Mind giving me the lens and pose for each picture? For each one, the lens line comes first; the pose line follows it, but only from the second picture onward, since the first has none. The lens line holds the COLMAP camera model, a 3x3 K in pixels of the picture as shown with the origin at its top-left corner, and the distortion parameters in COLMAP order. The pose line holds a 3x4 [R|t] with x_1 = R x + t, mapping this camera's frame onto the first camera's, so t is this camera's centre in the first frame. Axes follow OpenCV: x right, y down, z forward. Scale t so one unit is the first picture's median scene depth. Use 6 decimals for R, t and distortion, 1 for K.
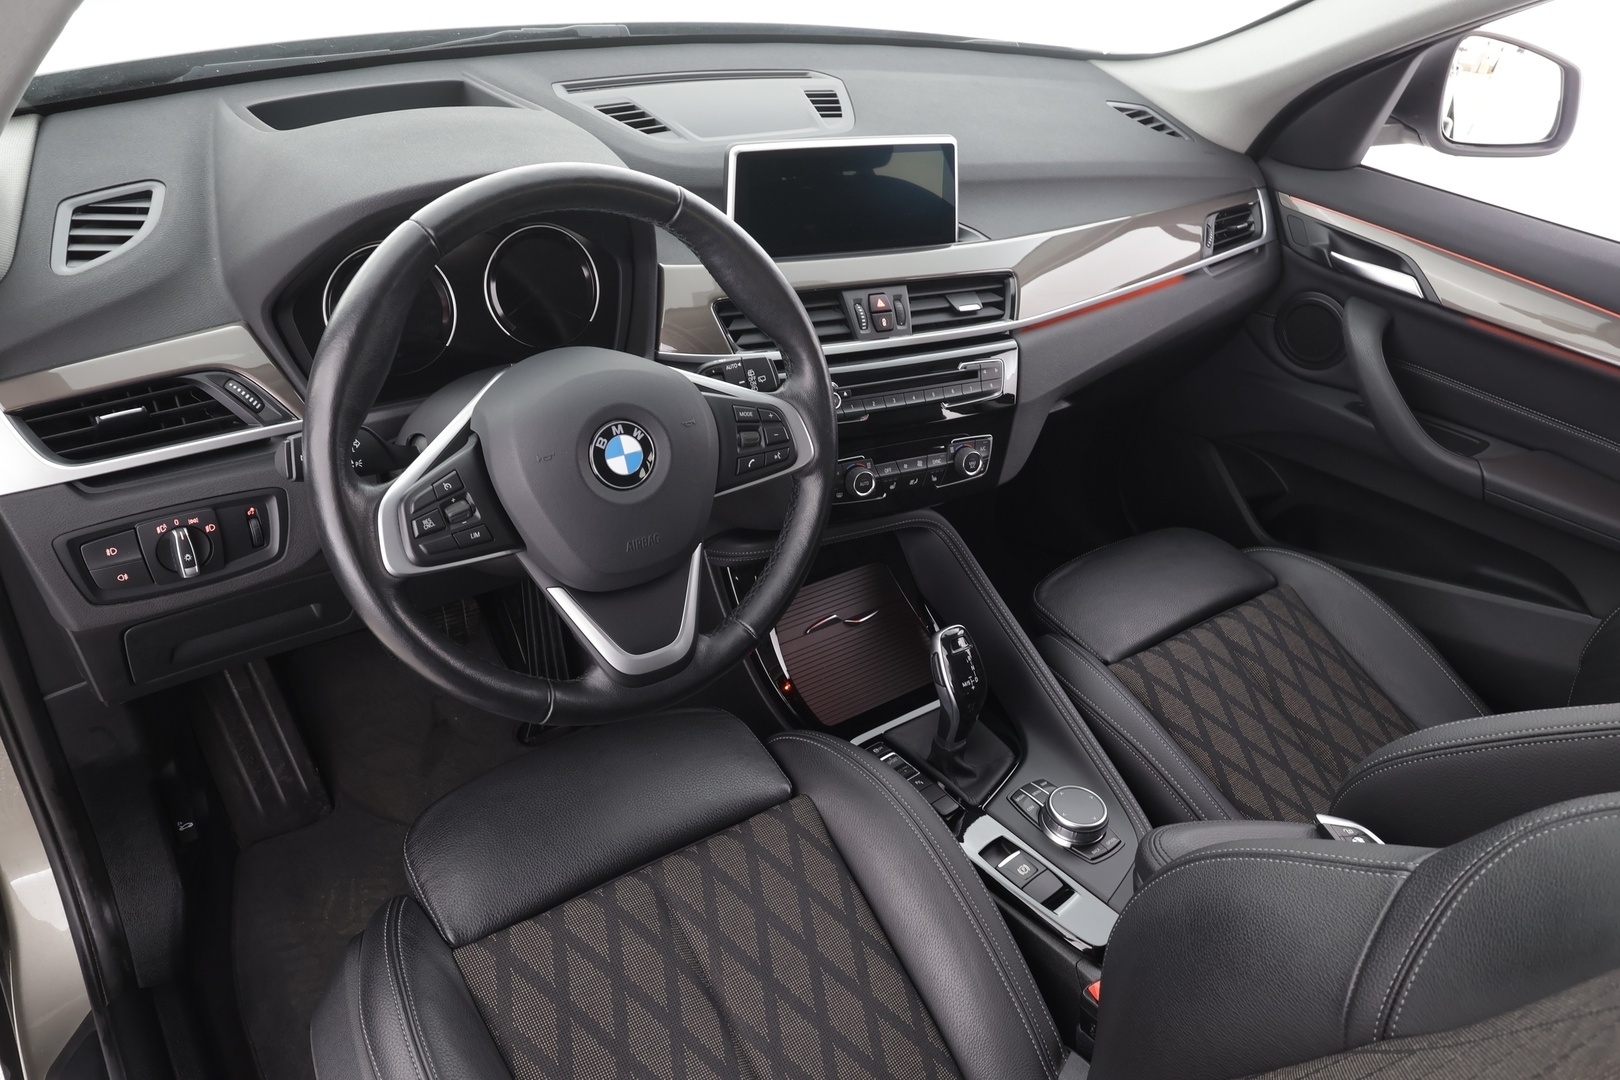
lens RADIAL K [[1202.1, 0, 810.5], [0, 1202.1, 540.8], [0, 0, 1]] dist [0.057505, 0.001914]
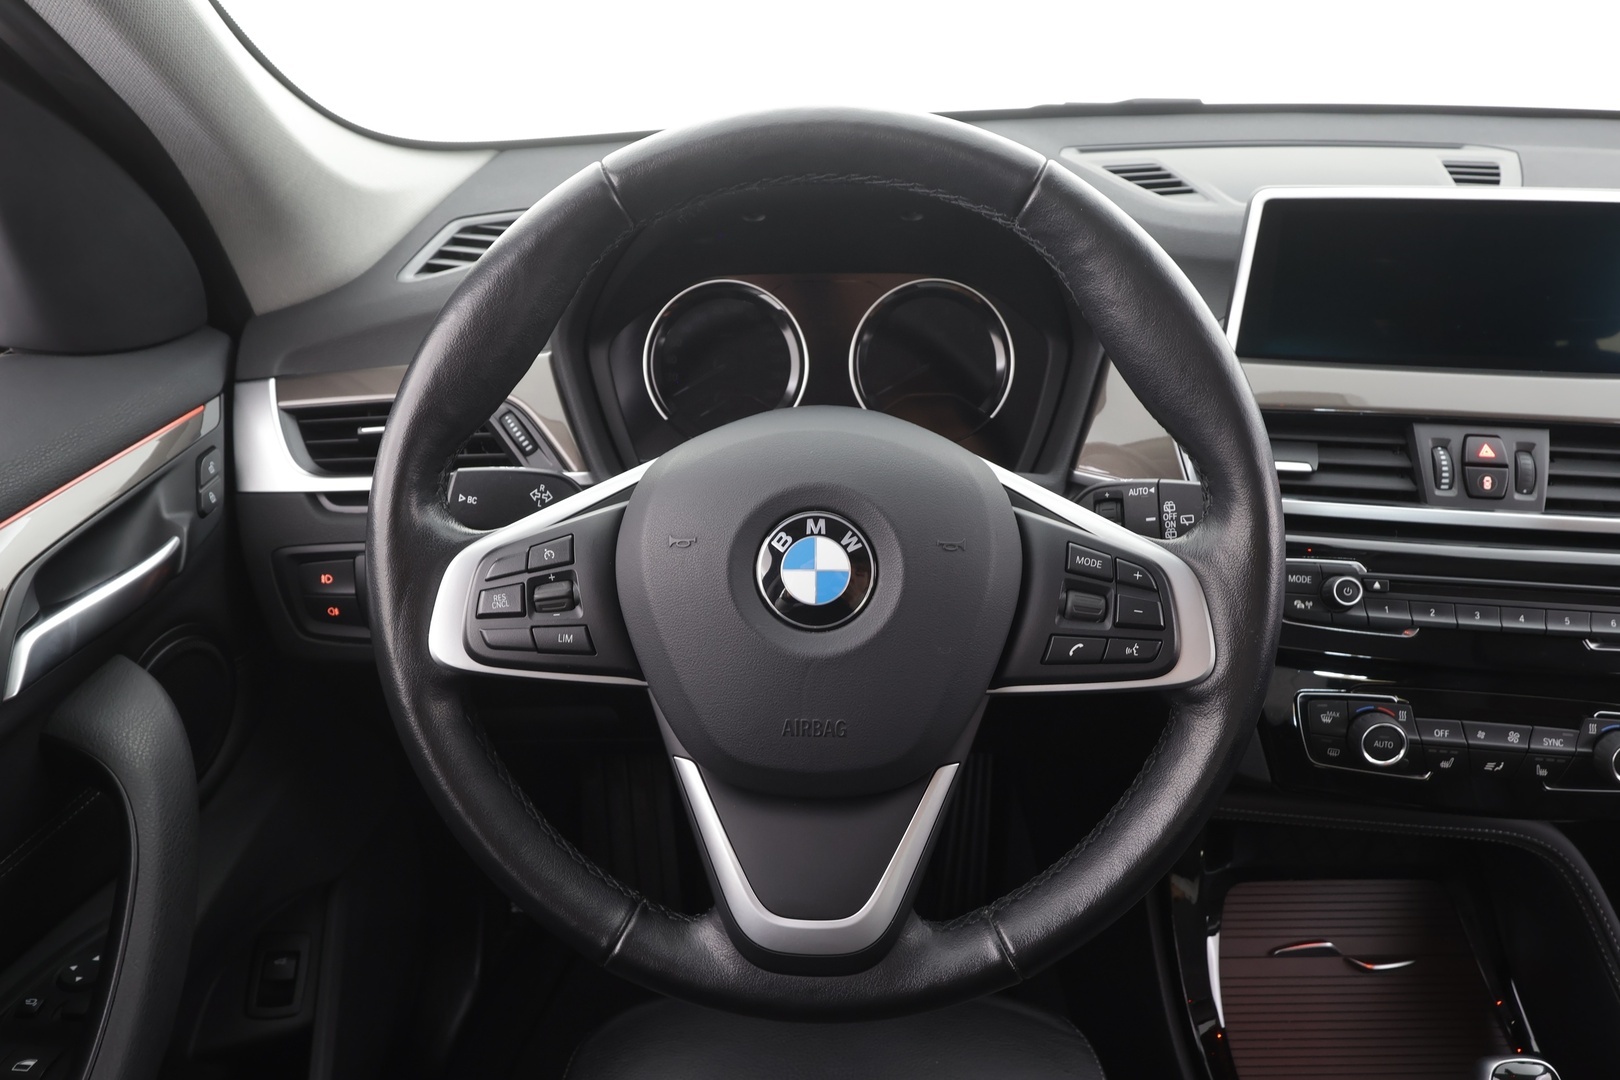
lens RADIAL K [[1064.3, 0, 809.6], [0, 1064.3, 544.5], [0, 0, 1]] dist [0.000729, -0.002191]
pose [[0.804495, 0.162963, -0.571167, 0.096929], [-0.251368, 0.964677, -0.078818, -0.030118], [0.538147, 0.206982, 0.817041, 0.412086]]
